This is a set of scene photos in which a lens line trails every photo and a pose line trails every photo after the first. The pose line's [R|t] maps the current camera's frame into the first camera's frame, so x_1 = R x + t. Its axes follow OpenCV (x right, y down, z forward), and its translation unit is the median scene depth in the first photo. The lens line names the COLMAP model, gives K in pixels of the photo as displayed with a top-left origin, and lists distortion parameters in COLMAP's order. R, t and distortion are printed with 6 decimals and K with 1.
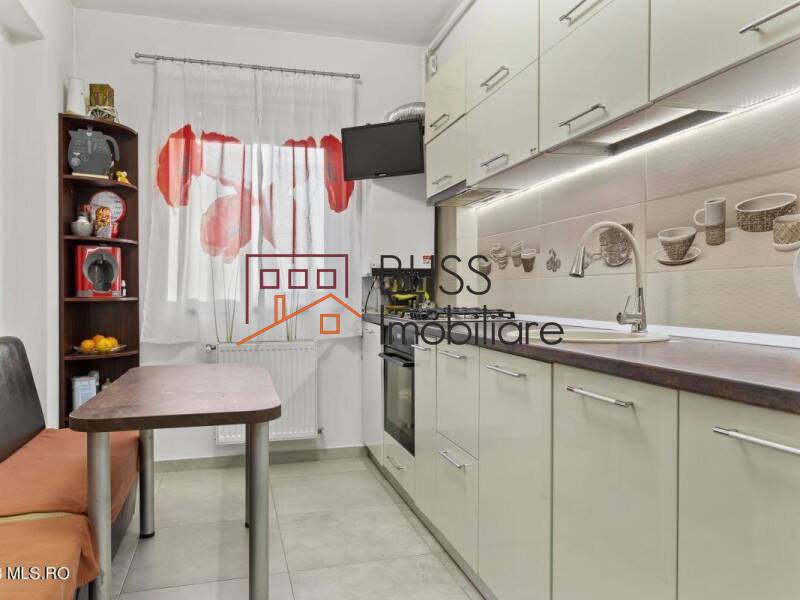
lens RADIAL K [[599.4, 0, 400.0], [0, 599.4, 300.0], [0, 0, 1]] dist [0.000374, -0.003667]
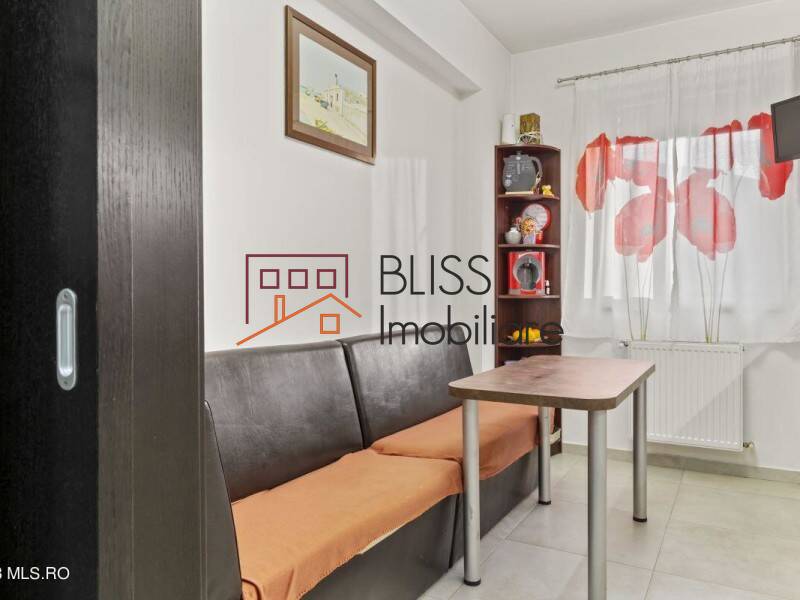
lens RADIAL K [[599.4, 0, 400.0], [0, 599.4, 300.0], [0, 0, 1]] dist [0.000374, -0.003667]
pose [[0.696257, 0.009864, -0.717724, 0.163823], [-0.010151, 0.999941, 0.003895, 0.003194], [0.717720, 0.004574, 0.696316, 0.000189]]
